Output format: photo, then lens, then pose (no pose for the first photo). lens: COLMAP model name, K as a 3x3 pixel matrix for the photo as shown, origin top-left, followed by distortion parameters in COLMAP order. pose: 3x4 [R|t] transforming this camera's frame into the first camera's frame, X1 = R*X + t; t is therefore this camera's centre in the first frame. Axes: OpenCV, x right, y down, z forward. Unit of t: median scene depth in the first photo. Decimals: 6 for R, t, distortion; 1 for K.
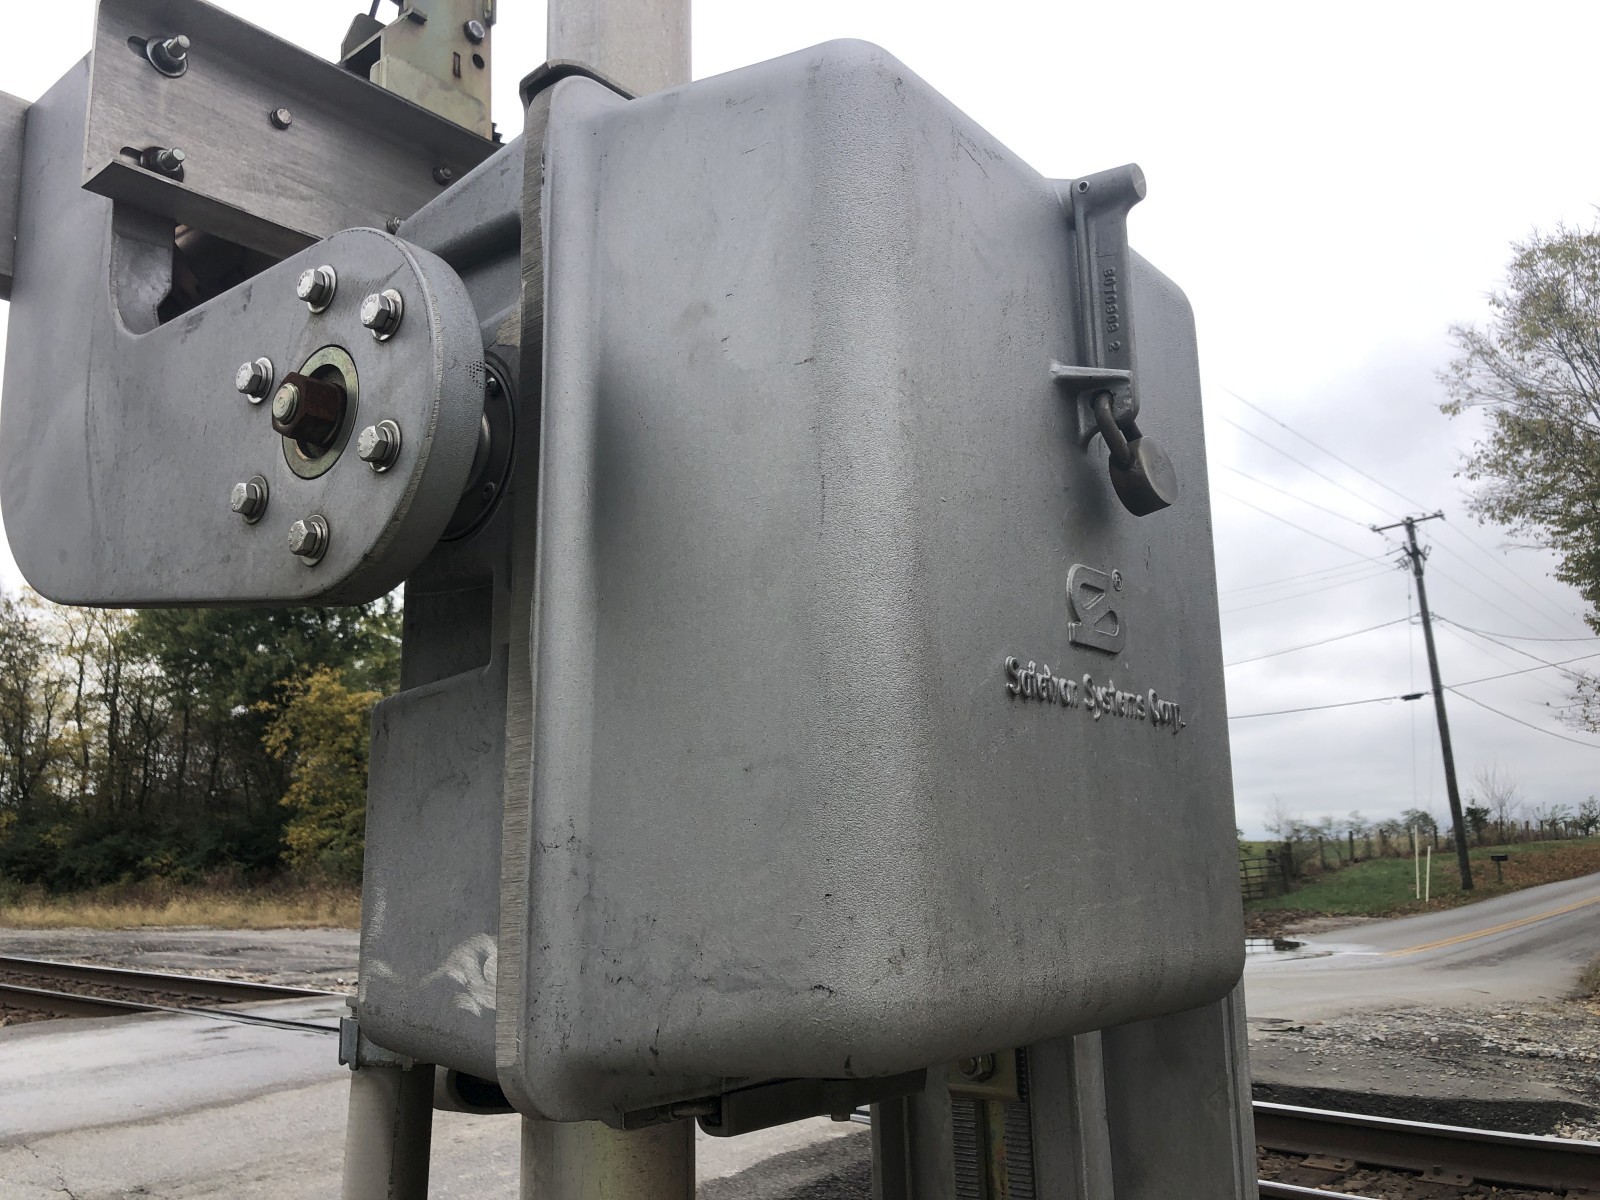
lens RADIAL K [[1294.6, 0, 801.7], [0, 1294.6, 590.0], [0, 0, 1]] dist [0.040643, -0.035906]
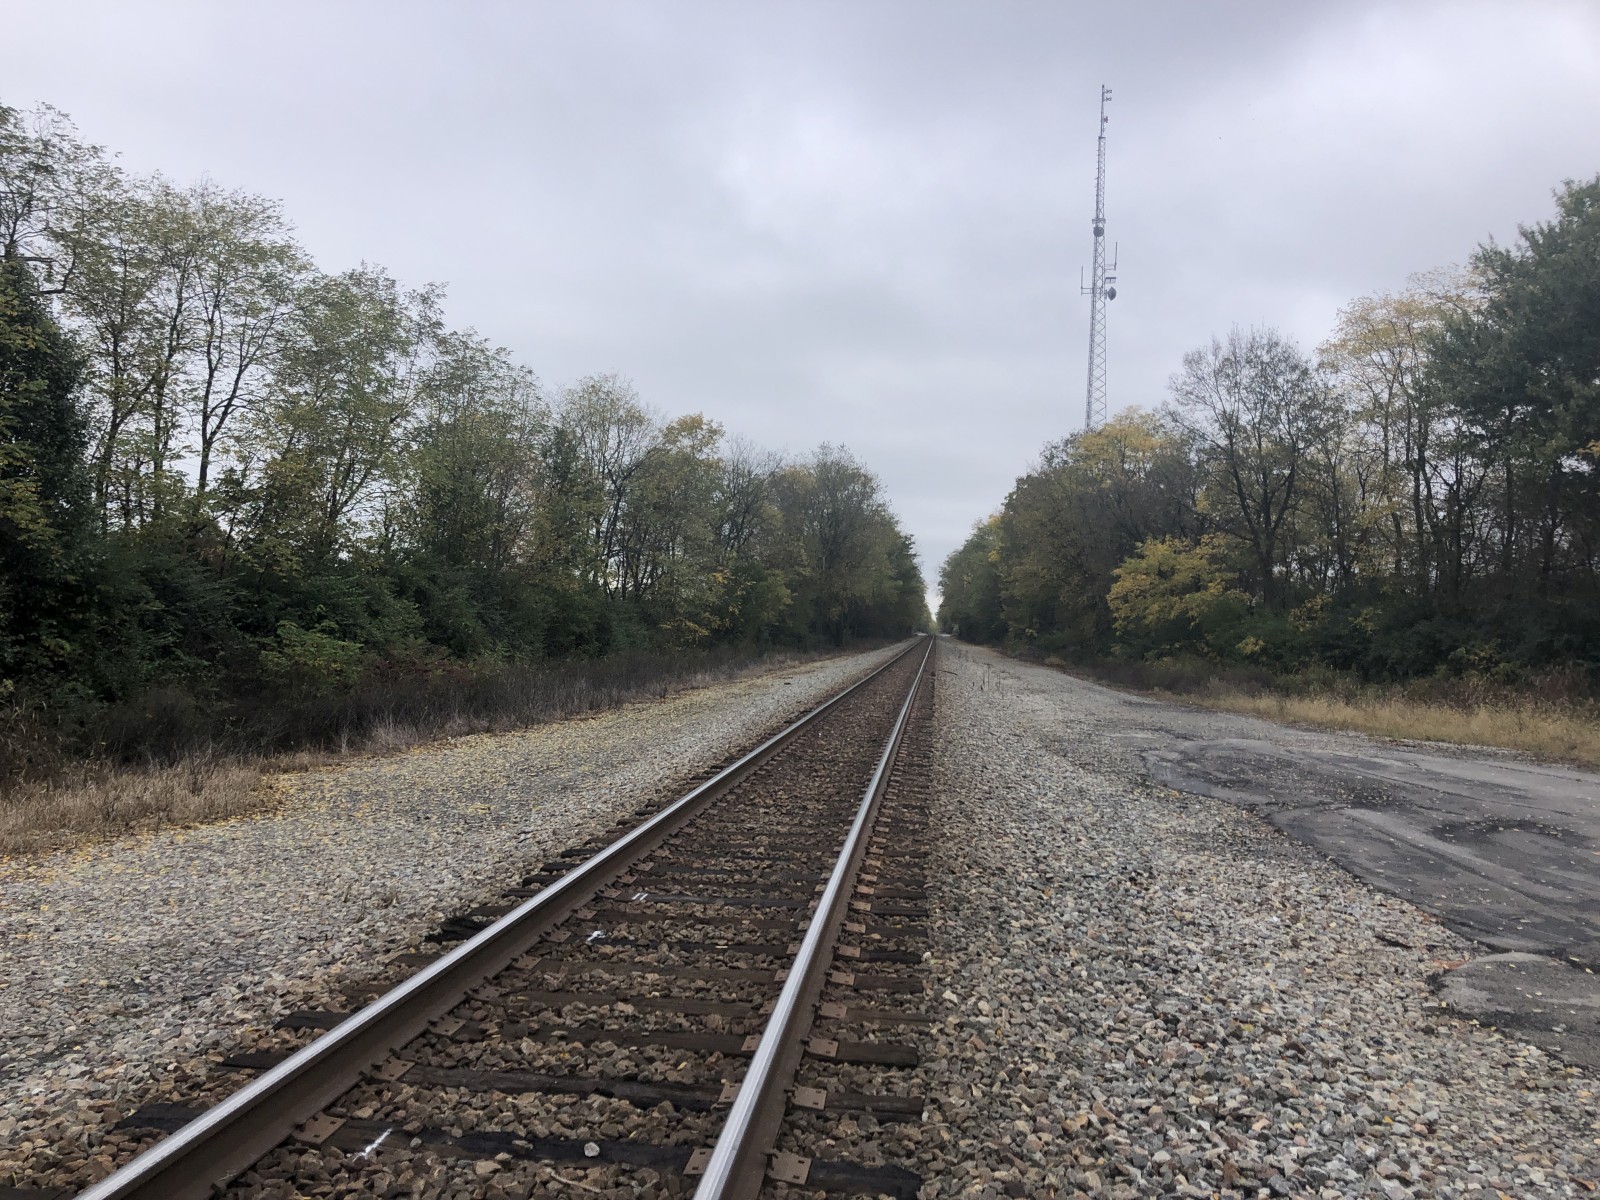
lens RADIAL K [[1294.6, 0, 801.7], [0, 1294.6, 590.0], [0, 0, 1]] dist [0.040643, -0.035906]
pose [[0.569980, 0.004253, -0.821647, -0.060762], [0.127430, 0.987430, 0.093509, 0.036446], [0.811717, -0.158001, 0.562274, 0.194167]]
